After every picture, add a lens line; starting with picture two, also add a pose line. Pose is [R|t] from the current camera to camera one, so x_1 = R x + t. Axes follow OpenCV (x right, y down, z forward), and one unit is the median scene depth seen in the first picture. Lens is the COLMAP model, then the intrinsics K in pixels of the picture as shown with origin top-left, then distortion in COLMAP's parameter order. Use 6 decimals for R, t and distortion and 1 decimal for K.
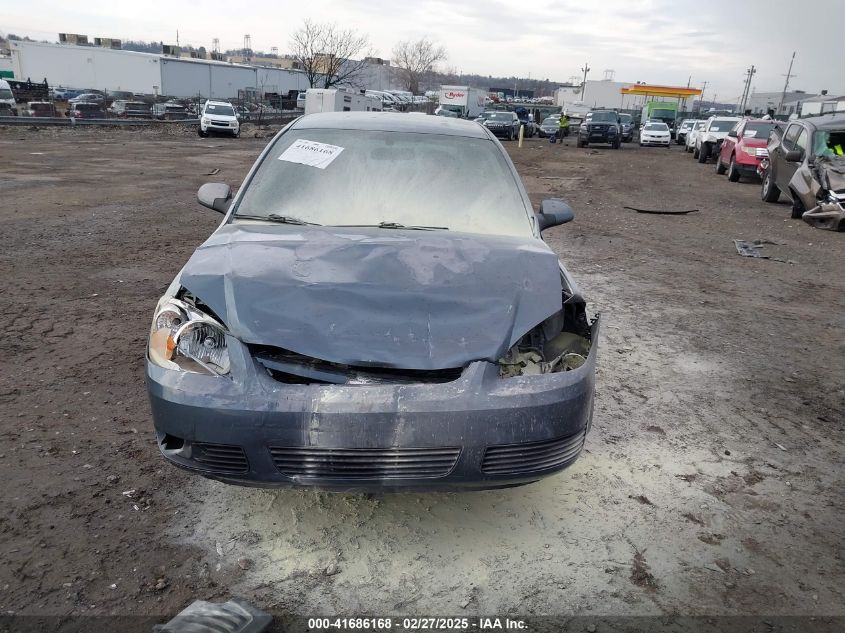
lens RADIAL K [[702.3, 0, 417.0], [0, 702.3, 314.7], [0, 0, 1]] dist [0.010100, 0.013320]
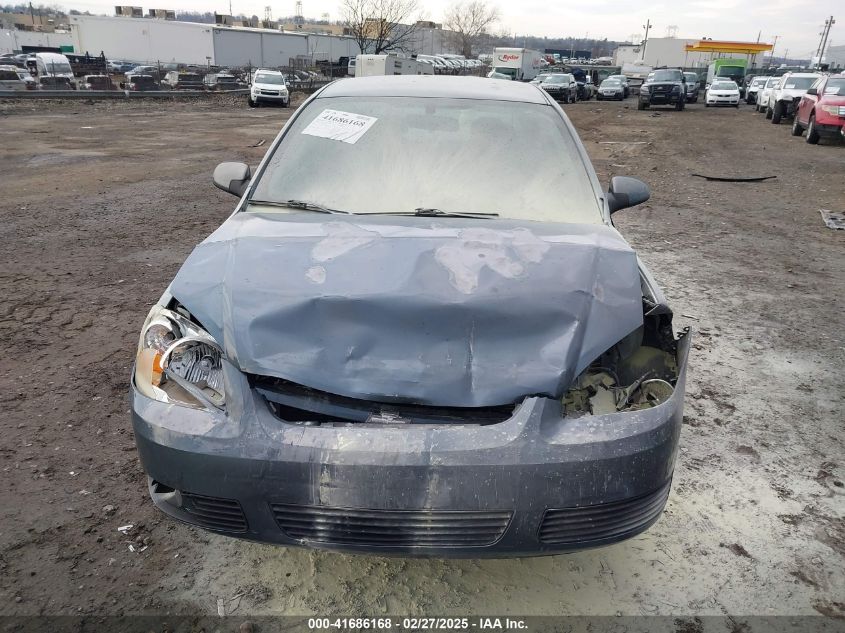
lens RADIAL K [[702.3, 0, 417.0], [0, 702.3, 314.7], [0, 0, 1]] dist [0.010100, 0.013320]
pose [[0.997183, 0.001053, -0.075006, 0.009384], [0.002335, 0.998981, 0.045070, -0.036314], [0.074977, -0.045118, 0.996164, 0.136229]]
